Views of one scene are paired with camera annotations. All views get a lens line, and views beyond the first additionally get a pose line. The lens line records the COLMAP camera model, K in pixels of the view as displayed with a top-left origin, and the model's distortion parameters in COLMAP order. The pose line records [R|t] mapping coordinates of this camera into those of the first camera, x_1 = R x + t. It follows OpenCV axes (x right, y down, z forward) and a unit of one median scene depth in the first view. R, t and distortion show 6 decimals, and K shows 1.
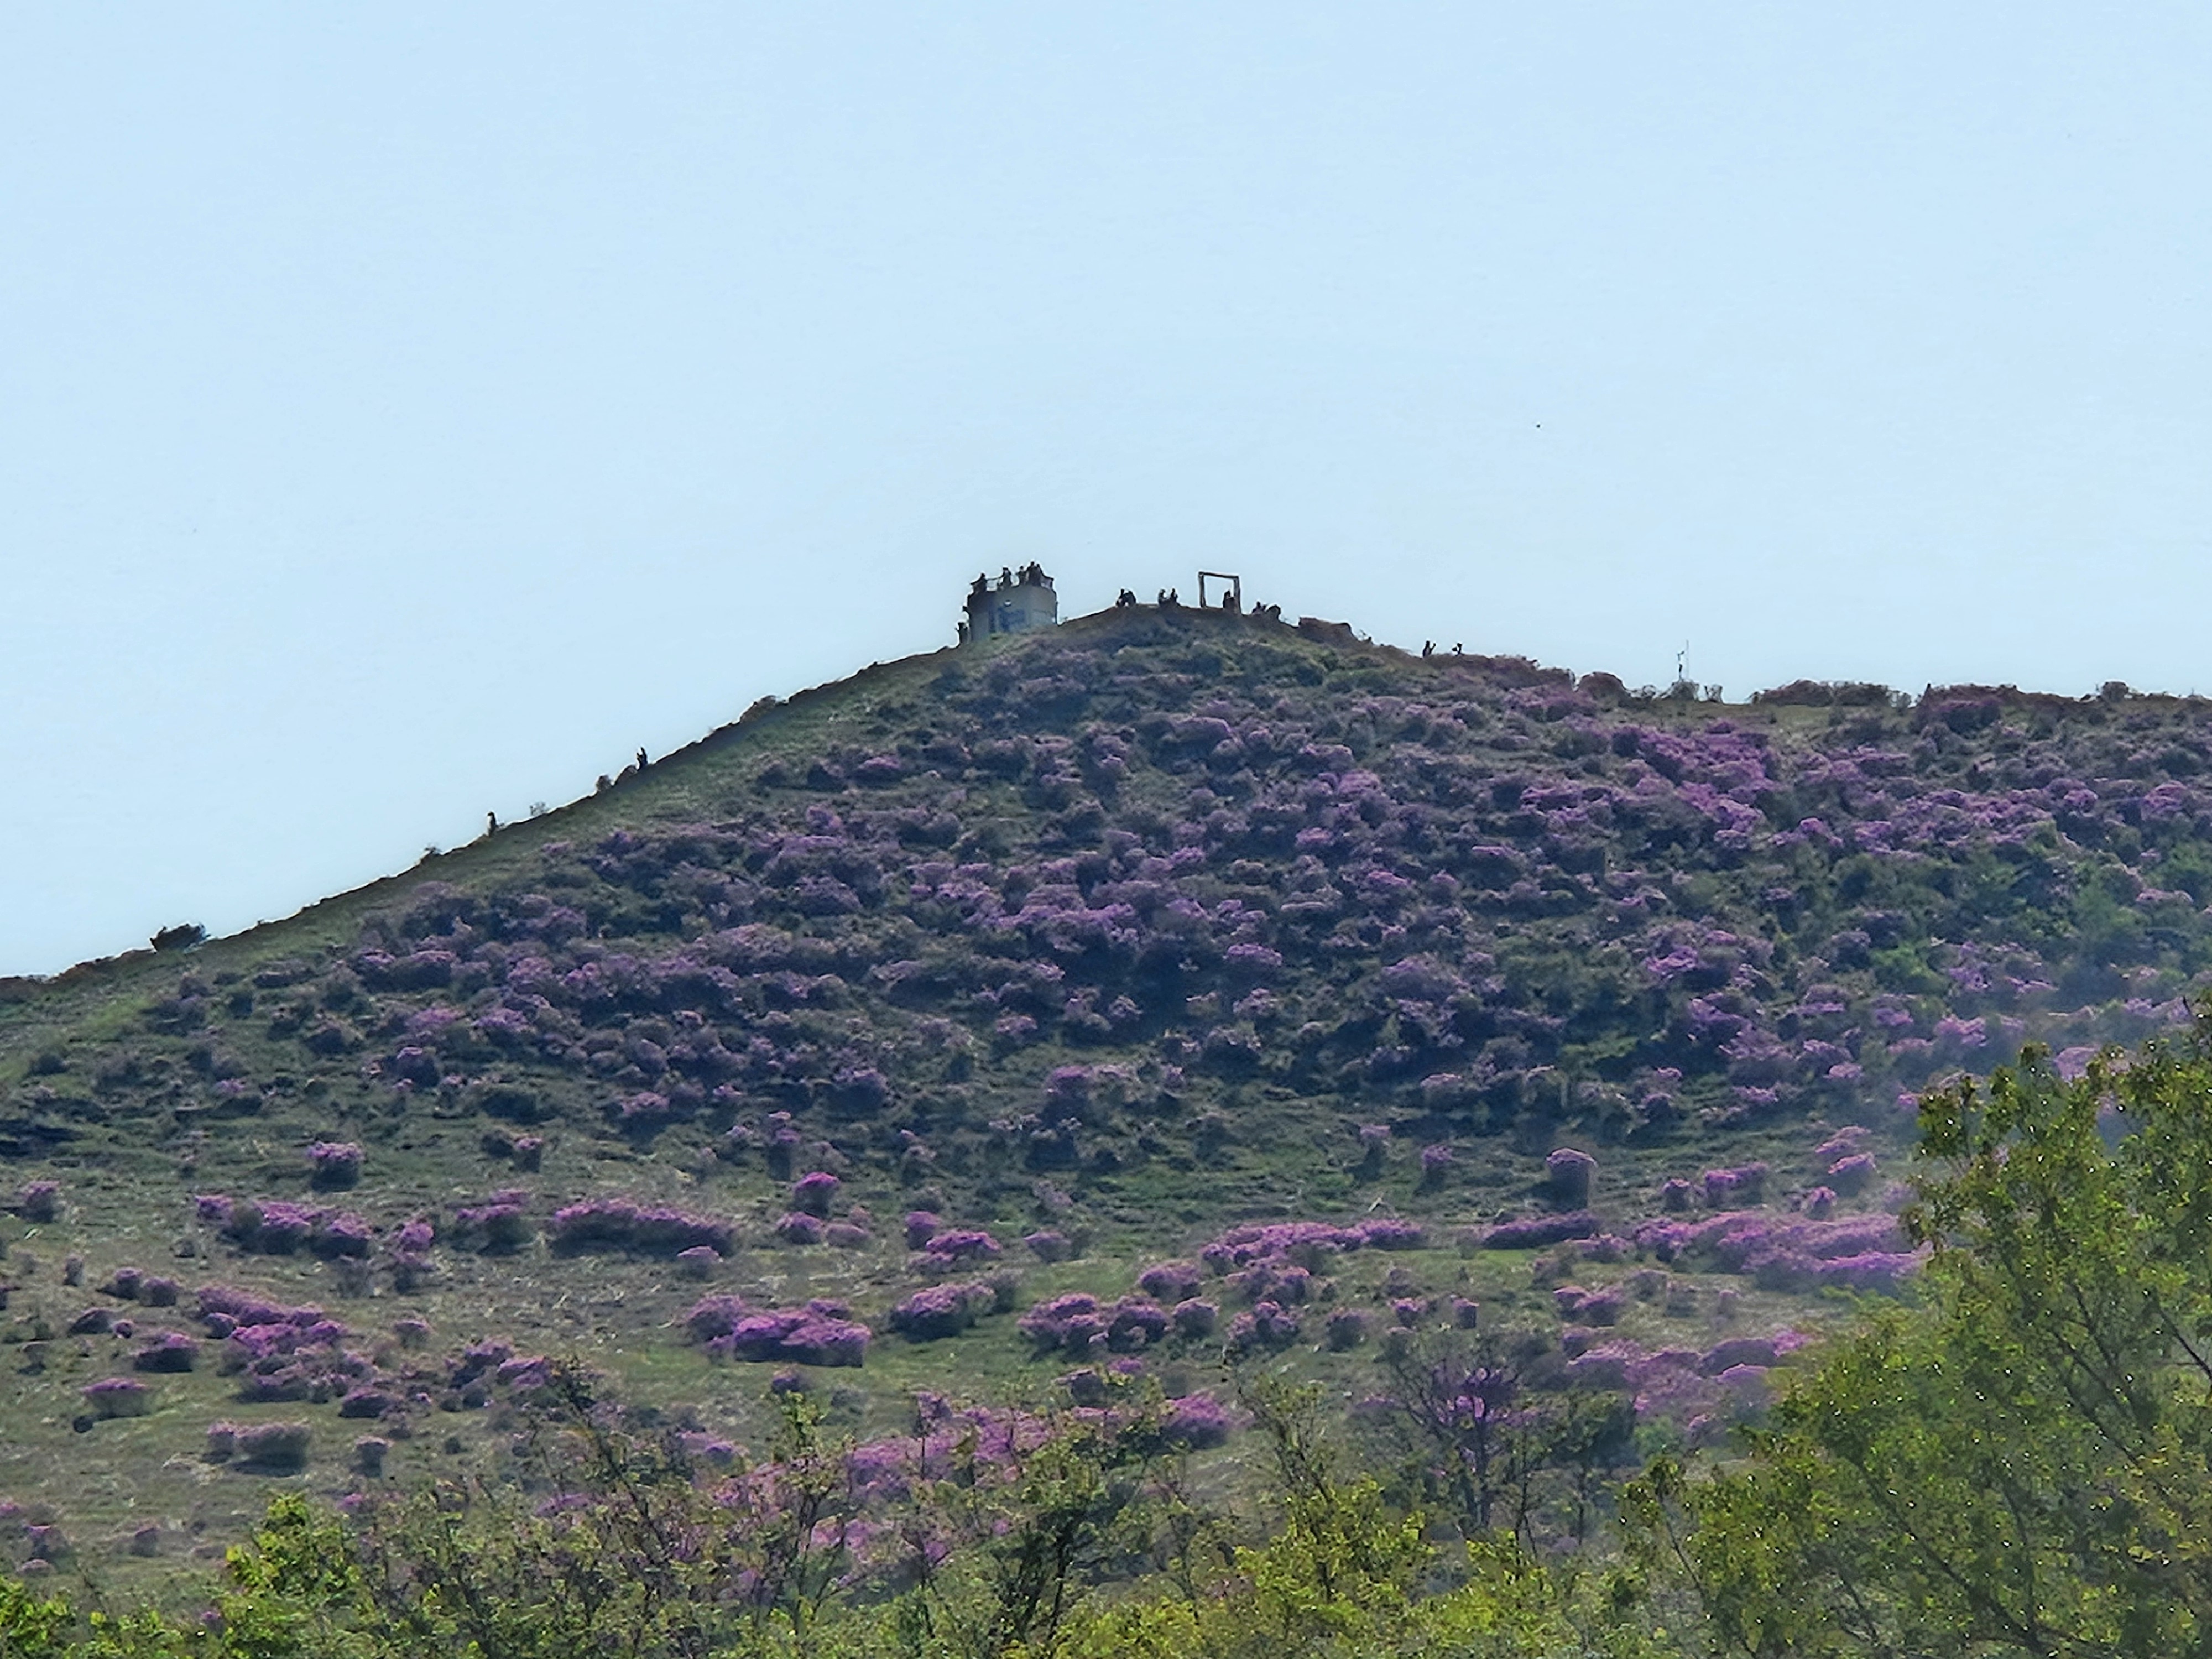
lens RADIAL K [[4419.4, 0, 1113.2], [0, 4419.4, 821.4], [0, 0, 1]] dist [-0.014389, 0.000000]
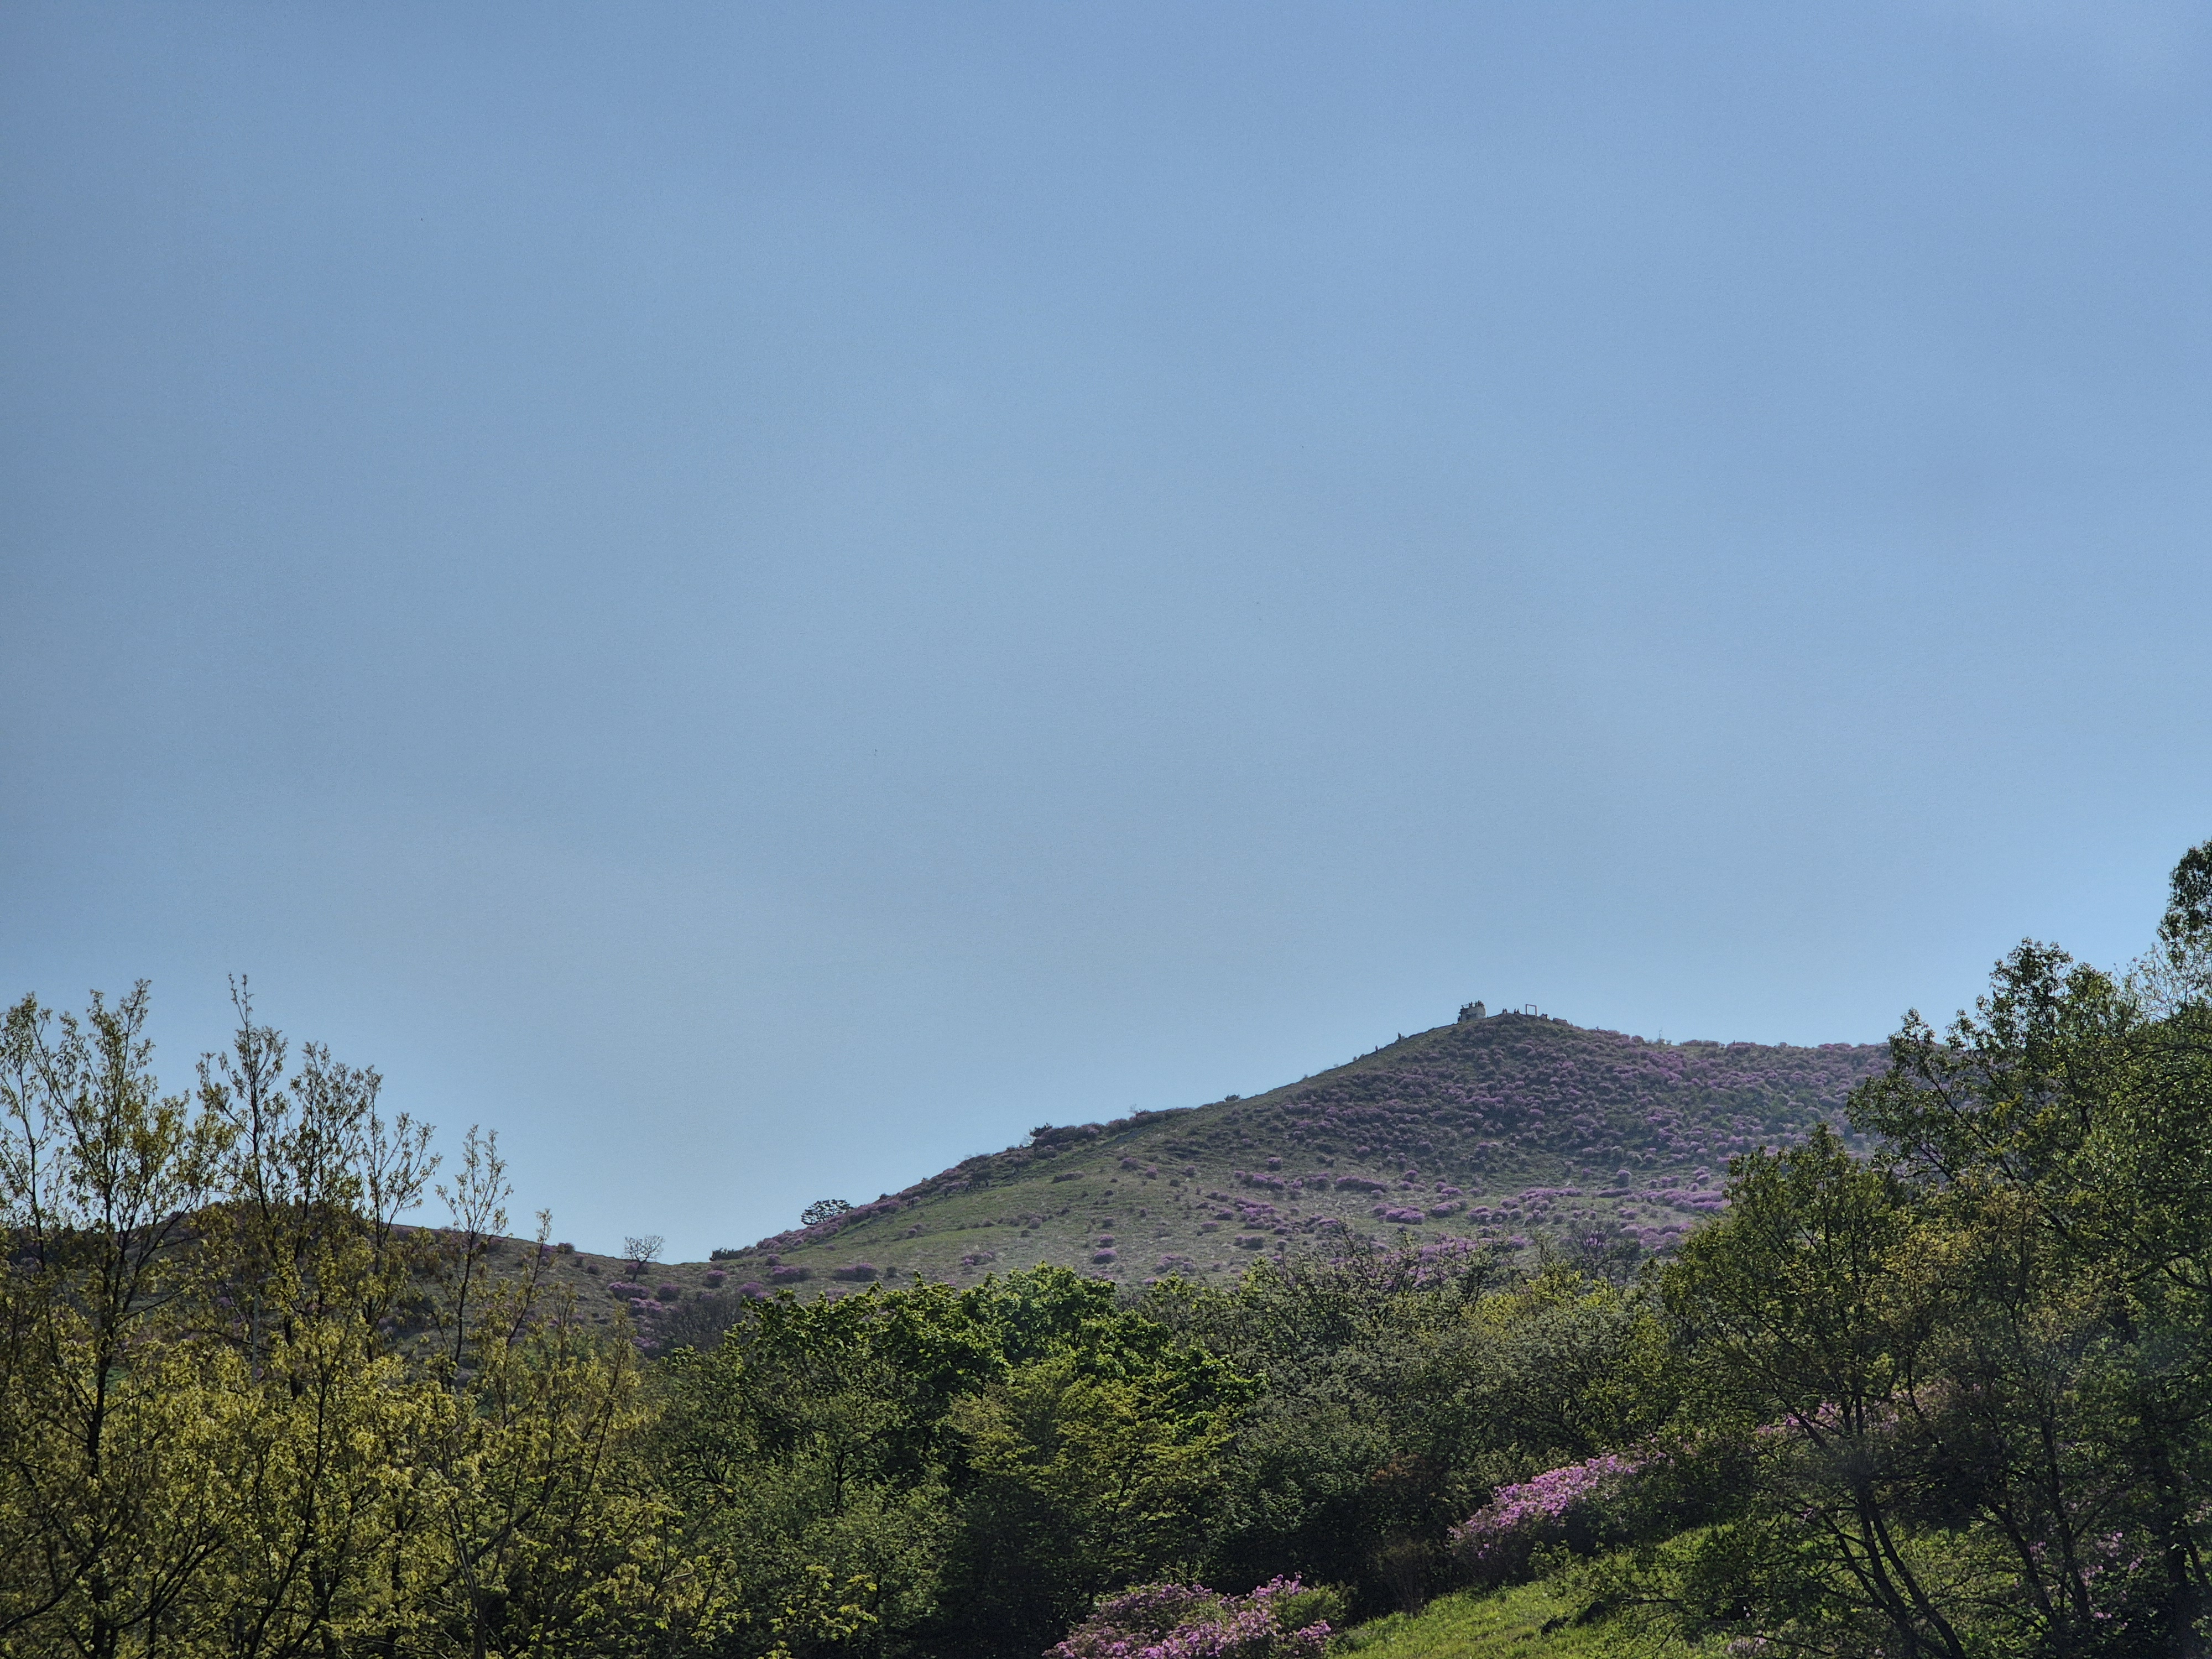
lens RADIAL K [[4419.4, 0, 1098.4], [0, 4419.4, 835.3], [0, 0, 1]] dist [-0.014389, 0.000000]
pose [[0.999488, 0.031778, -0.003646, -0.312739], [-0.031637, 0.998933, 0.033655, -0.299279], [0.004712, -0.033523, 0.999427, -2.528583]]
